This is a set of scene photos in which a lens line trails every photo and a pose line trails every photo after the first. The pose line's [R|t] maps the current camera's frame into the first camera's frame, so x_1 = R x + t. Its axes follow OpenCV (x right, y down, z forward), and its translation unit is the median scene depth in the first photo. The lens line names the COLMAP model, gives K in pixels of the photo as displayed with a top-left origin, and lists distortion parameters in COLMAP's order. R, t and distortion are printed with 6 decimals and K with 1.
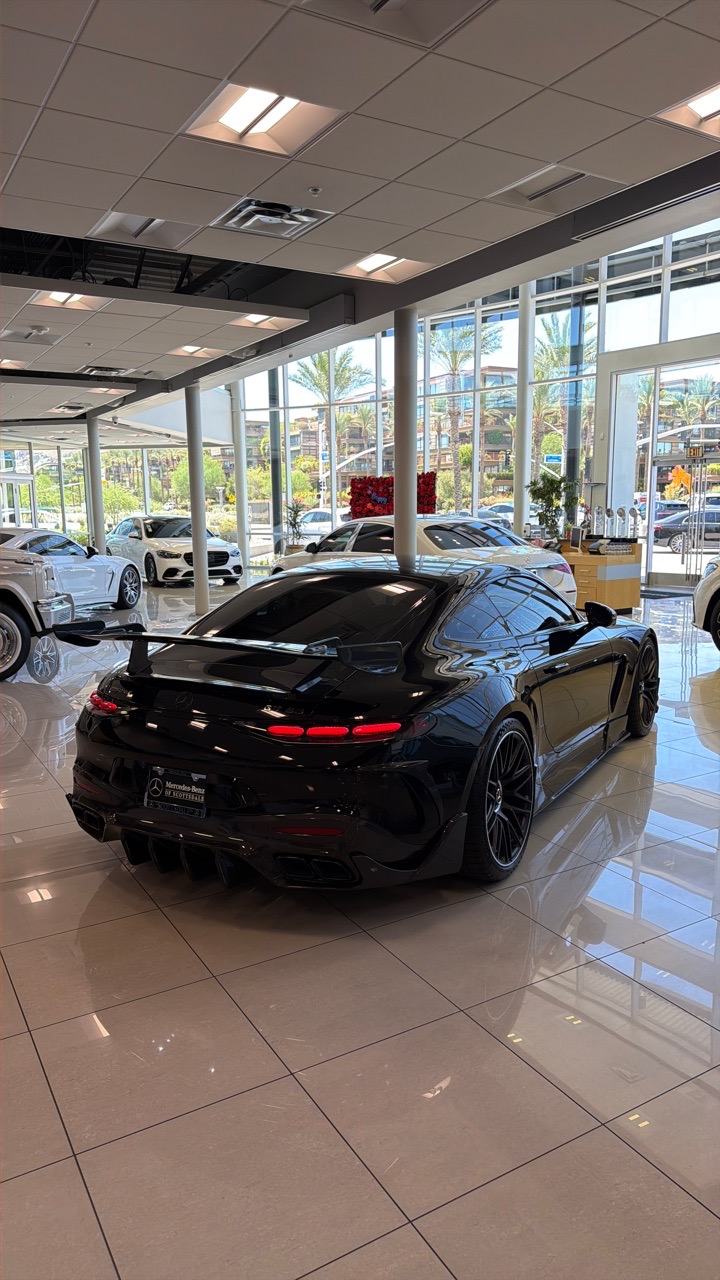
lens RADIAL K [[853.3, 0, 368.0], [0, 853.3, 644.5], [0, 0, 1]] dist [0.118704, -0.160073]
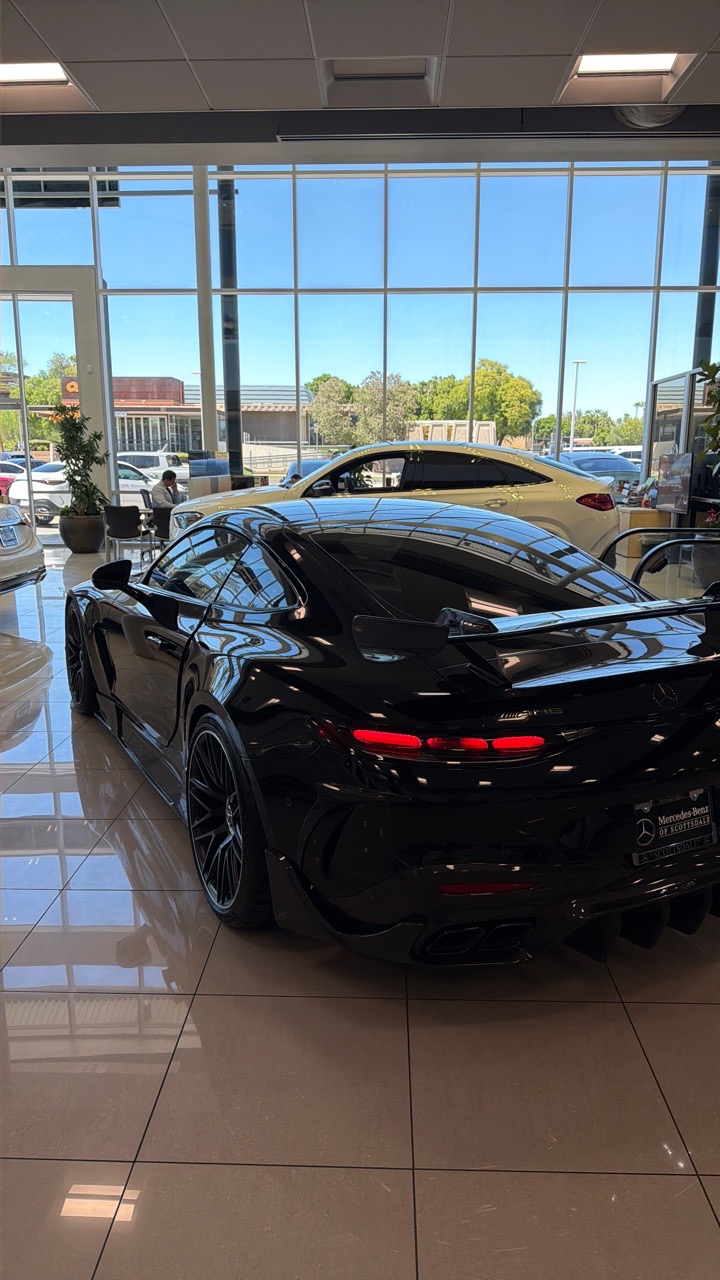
lens RADIAL K [[846.6, 0, 358.0], [0, 846.6, 650.7], [0, 0, 1]] dist [0.181920, -0.294588]
pose [[0.548144, -0.171414, 0.818630, -0.269173], [0.127257, 0.984470, 0.120930, -0.026040], [-0.826646, 0.037889, 0.561445, 0.235956]]
